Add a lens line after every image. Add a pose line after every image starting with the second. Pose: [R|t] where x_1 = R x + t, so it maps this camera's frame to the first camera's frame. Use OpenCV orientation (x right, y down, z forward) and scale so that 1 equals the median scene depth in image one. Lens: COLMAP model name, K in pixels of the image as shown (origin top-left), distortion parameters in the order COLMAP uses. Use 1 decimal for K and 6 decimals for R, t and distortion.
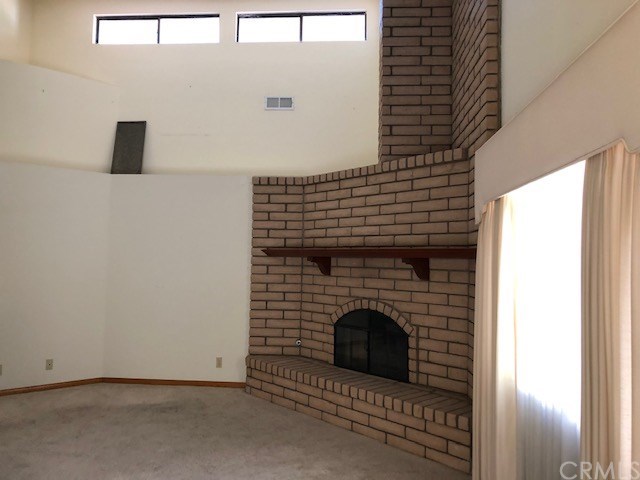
lens RADIAL K [[526.1, 0, 318.6], [0, 526.1, 237.9], [0, 0, 1]] dist [0.012961, -0.021612]
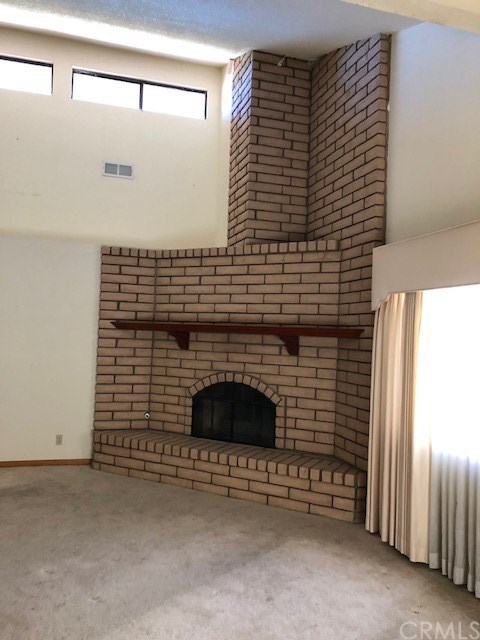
lens RADIAL K [[526.1, 0, 235.9], [0, 526.1, 321.0], [0, 0, 1]] dist [0.012961, -0.021612]
pose [[0.933252, 0.026438, 0.358248, -0.275604], [-0.037097, 0.999049, 0.022913, -0.012025], [-0.357301, -0.034673, 0.933345, 0.011272]]
